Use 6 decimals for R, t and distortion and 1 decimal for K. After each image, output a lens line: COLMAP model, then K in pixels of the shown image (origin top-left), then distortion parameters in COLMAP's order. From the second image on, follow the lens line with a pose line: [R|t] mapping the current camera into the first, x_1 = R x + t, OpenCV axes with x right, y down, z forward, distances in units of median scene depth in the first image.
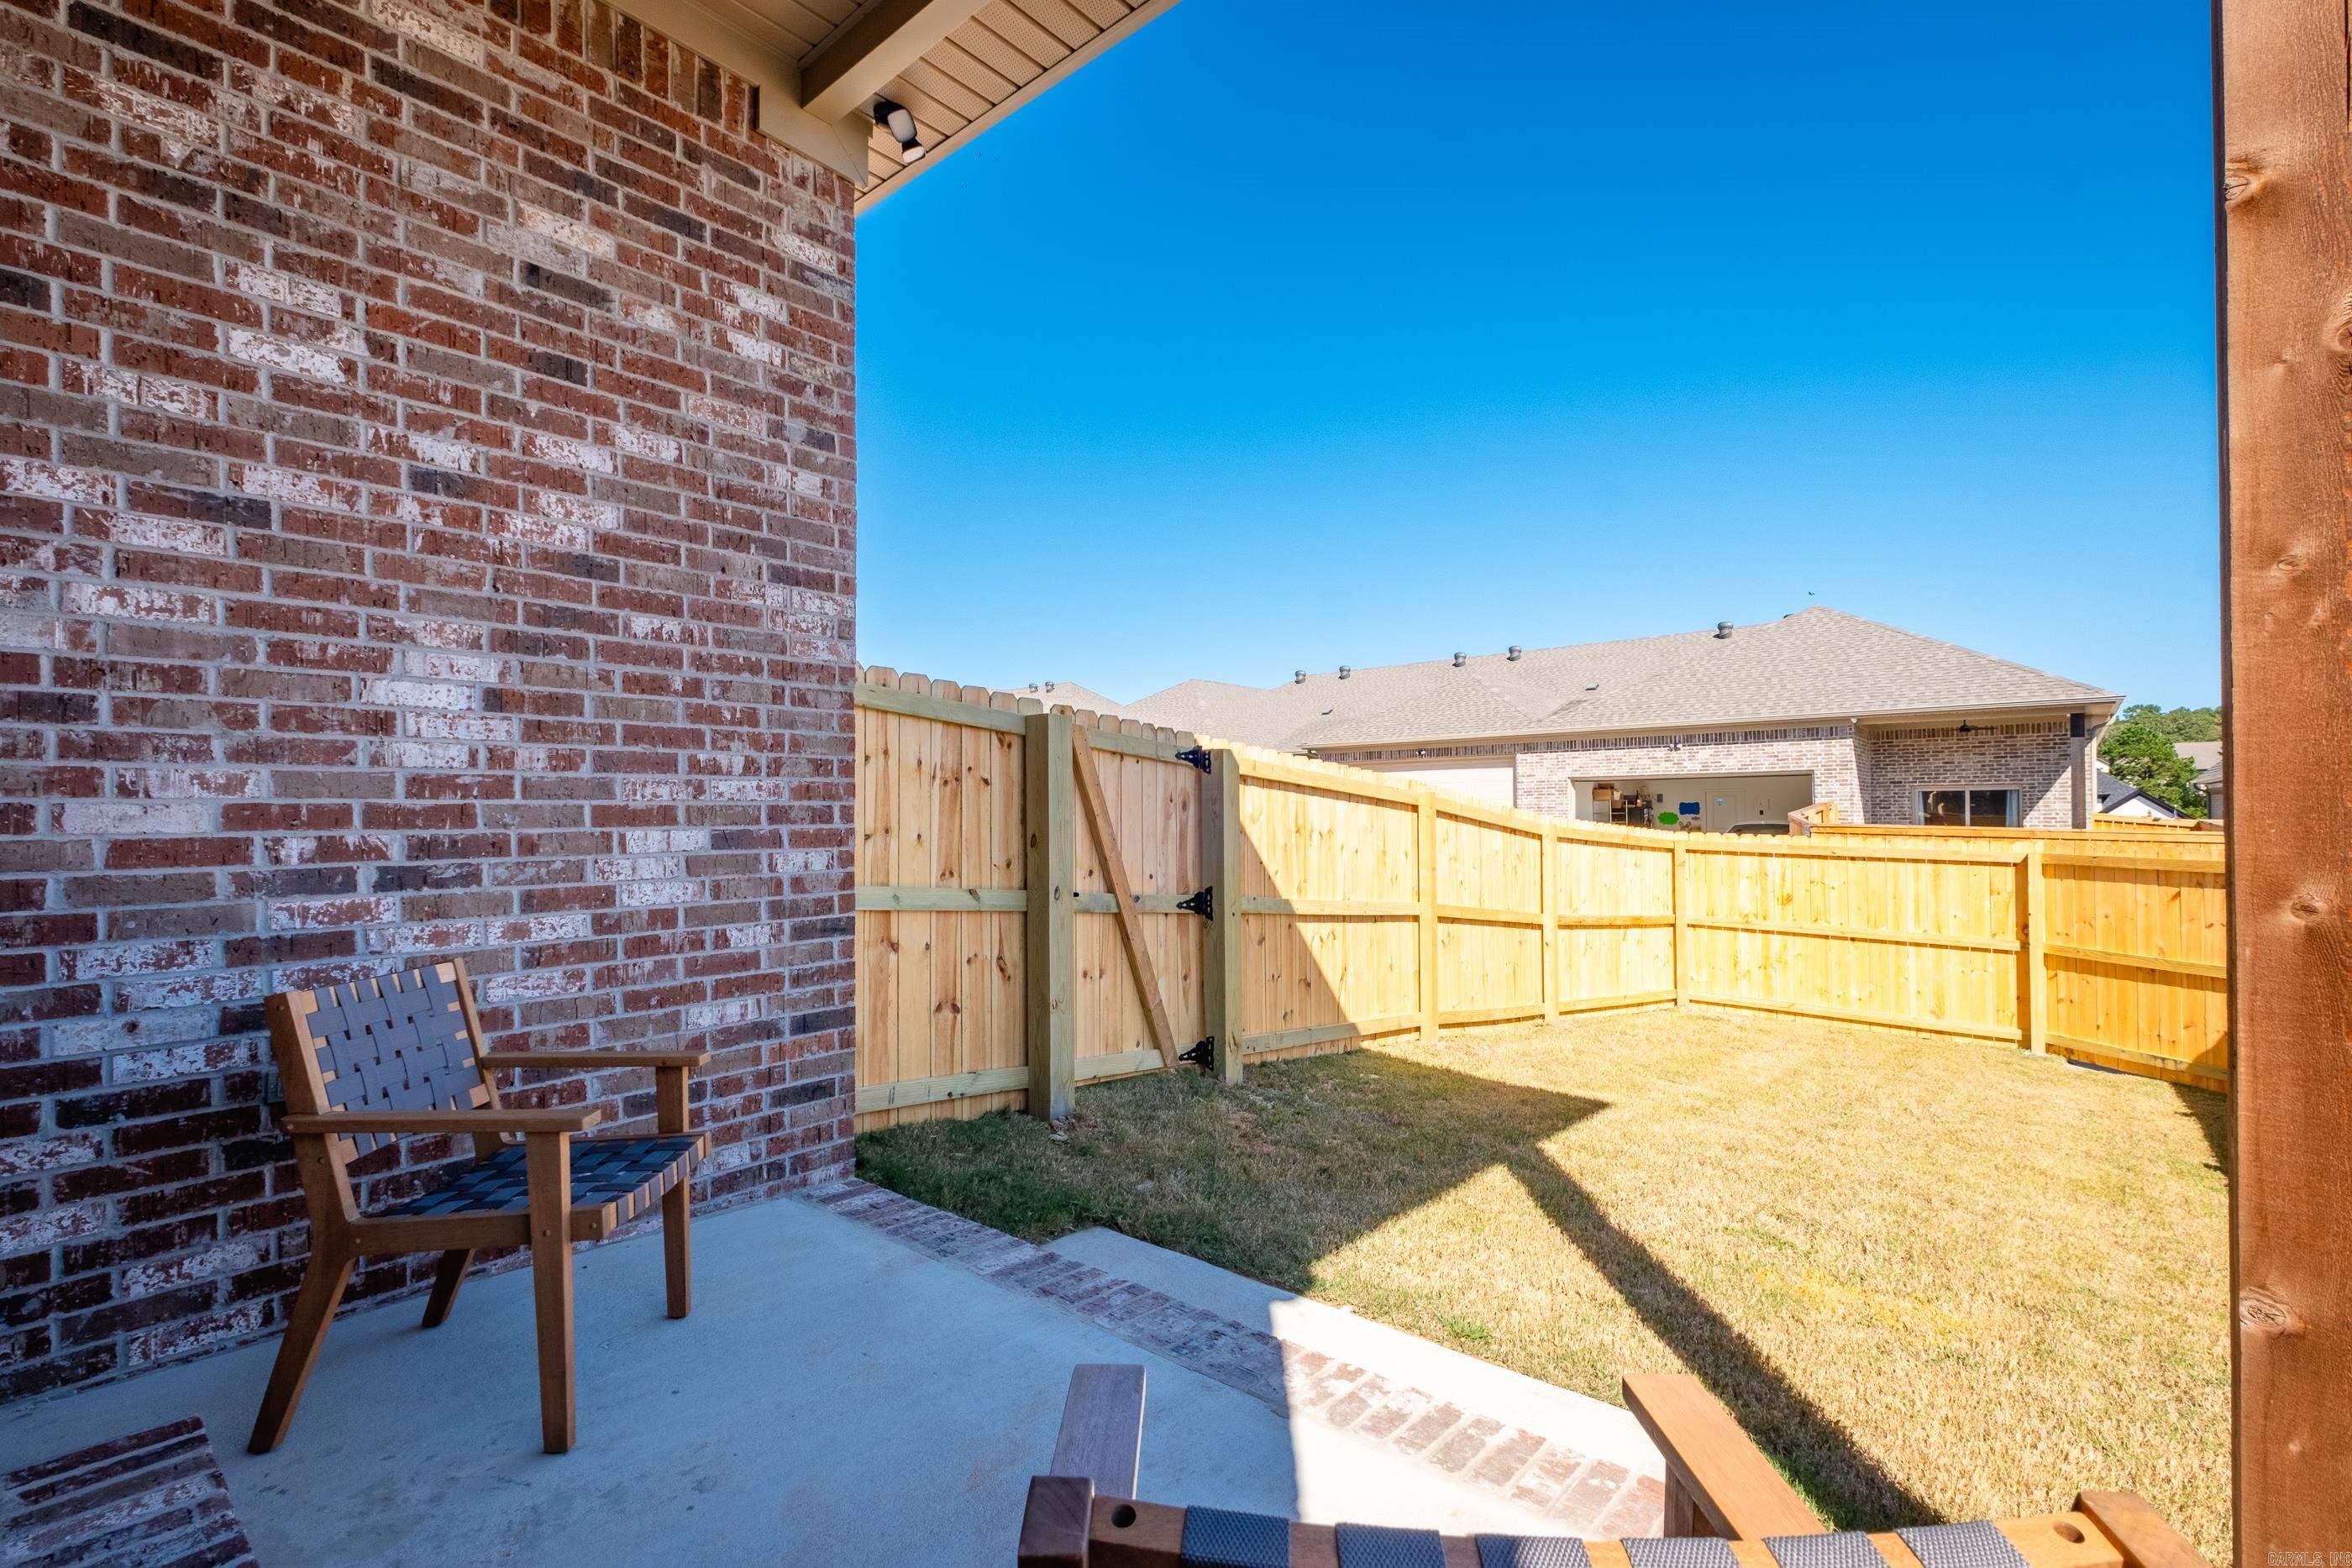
lens RADIAL K [[1049.8, 0, 1187.7], [0, 1049.8, 802.5], [0, 0, 1]] dist [0.002725, 0.000038]
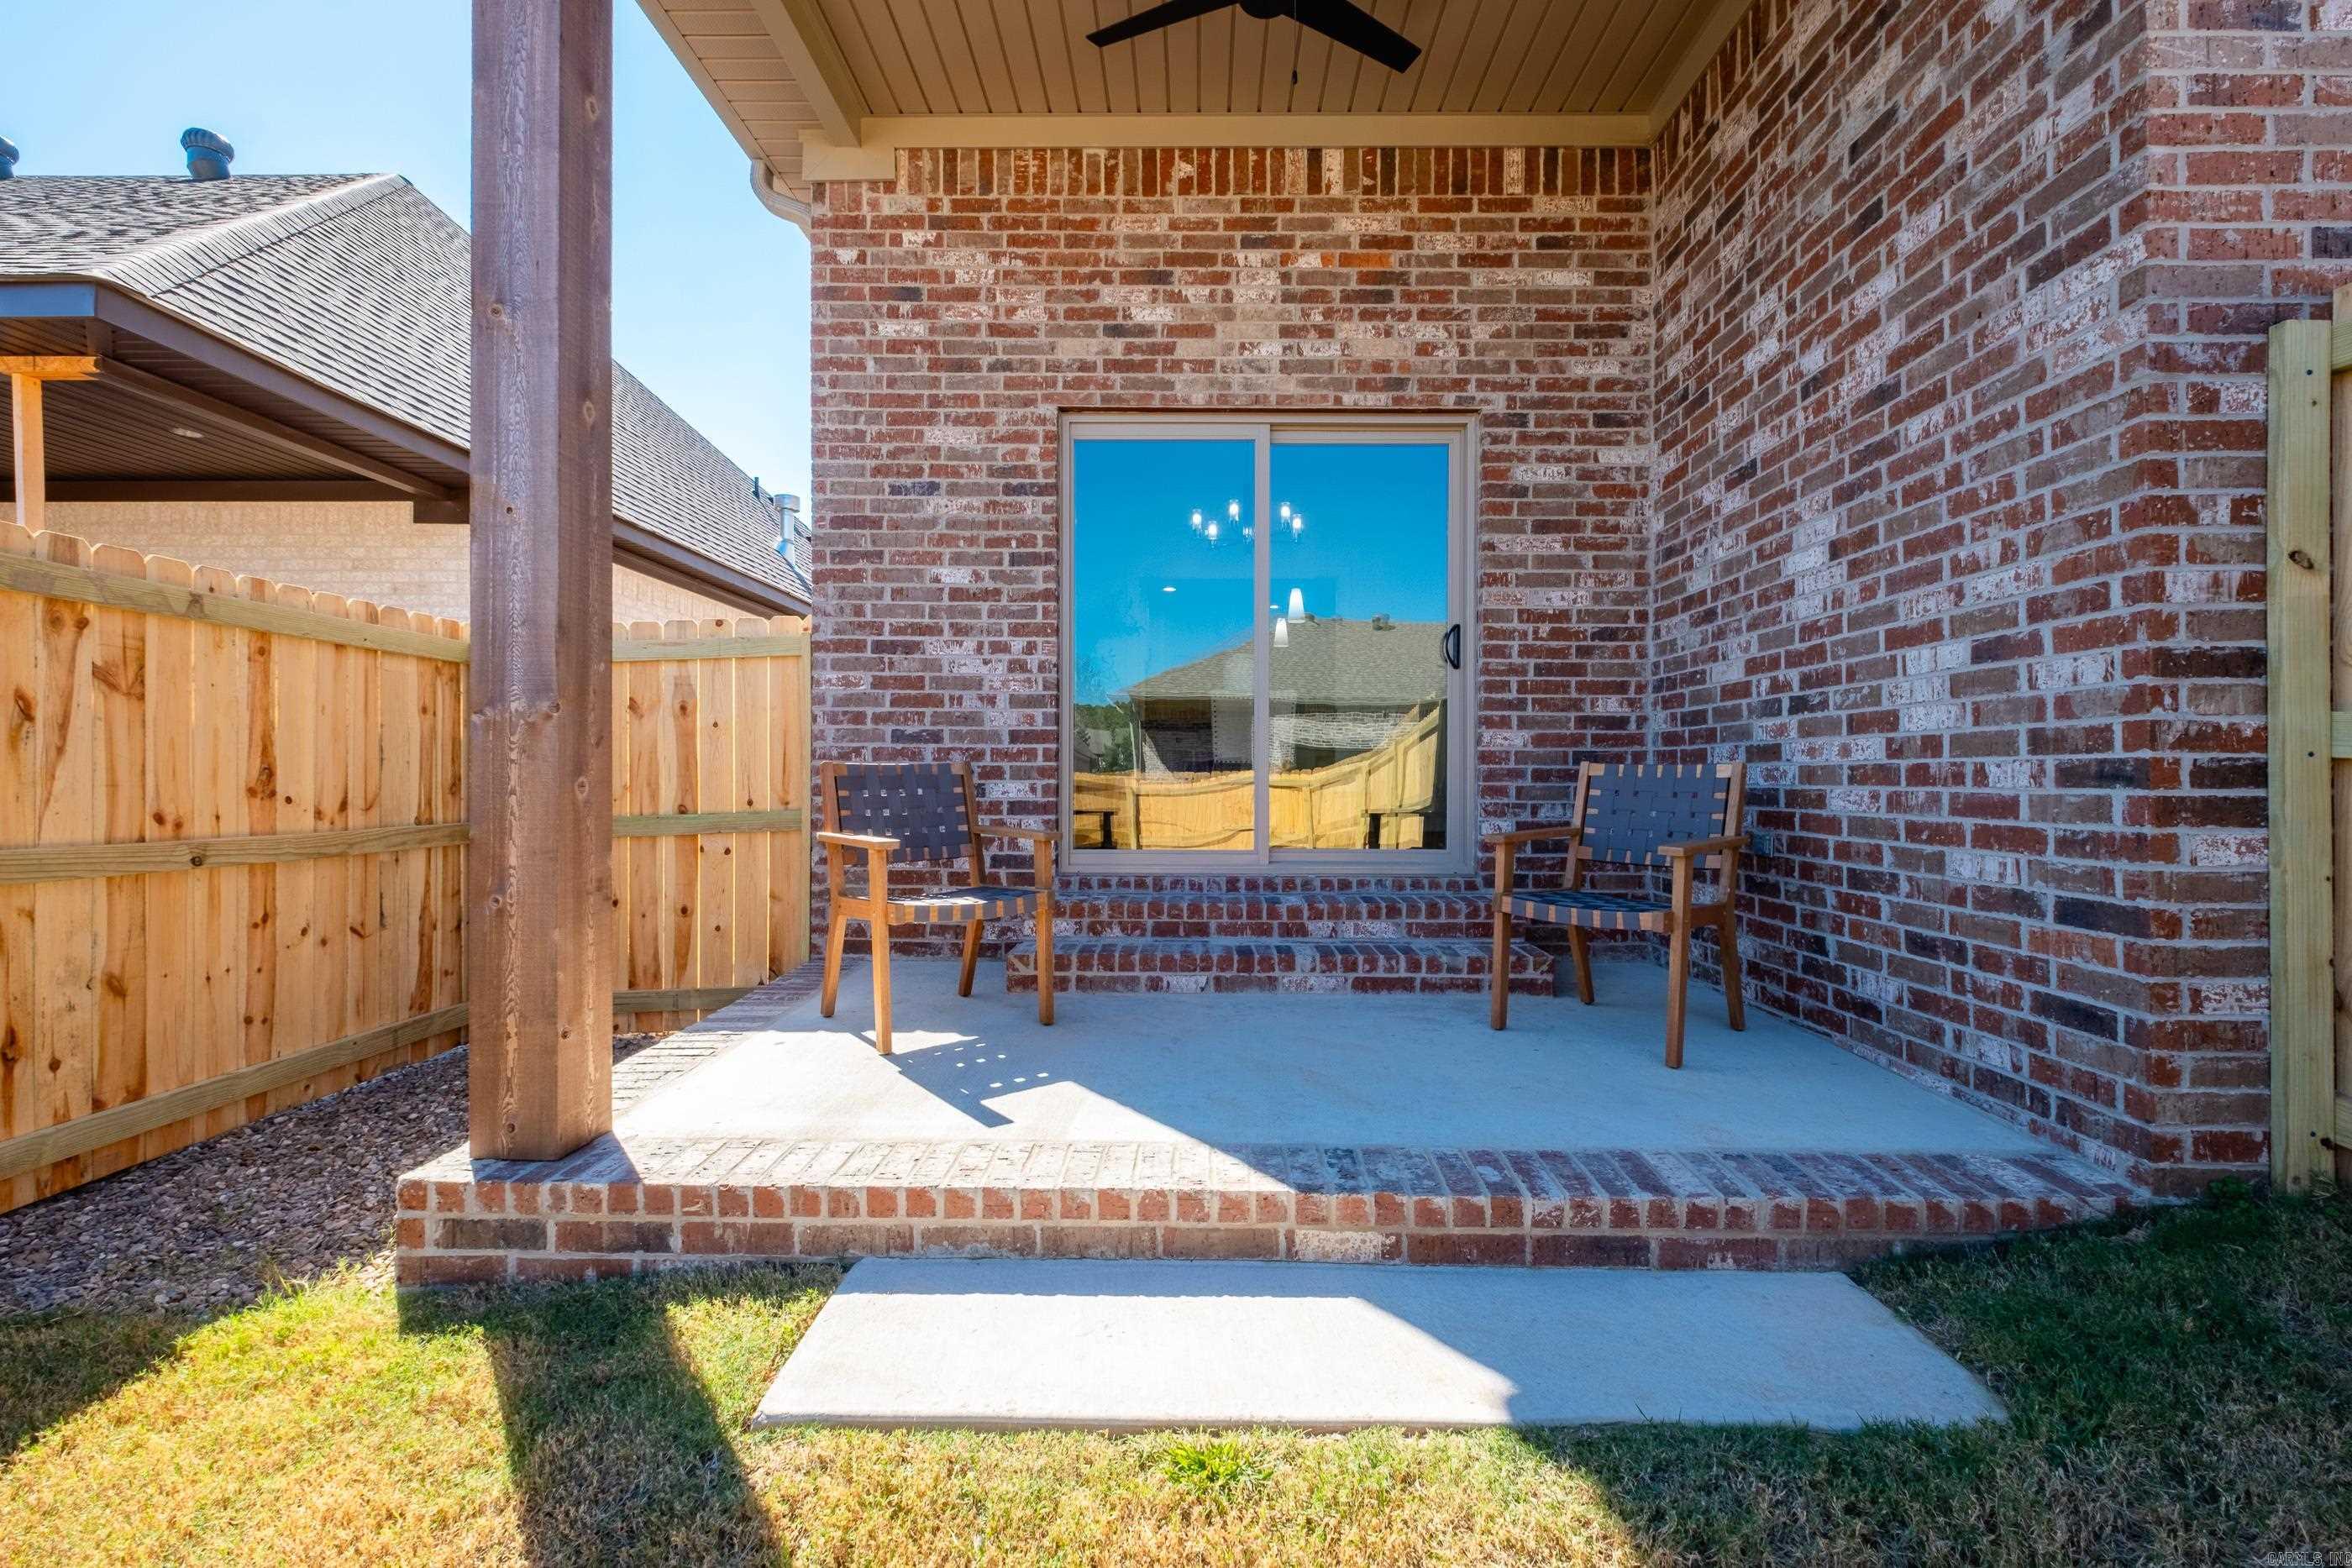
lens RADIAL K [[1049.8, 0, 1182.0], [0, 1049.8, 776.6], [0, 0, 1]] dist [0.002725, 0.000038]
pose [[-0.776523, 0.003130, -0.630081, 0.561545], [0.007247, 0.999966, -0.003964, 0.135211], [0.630047, -0.007644, -0.776519, 1.288139]]
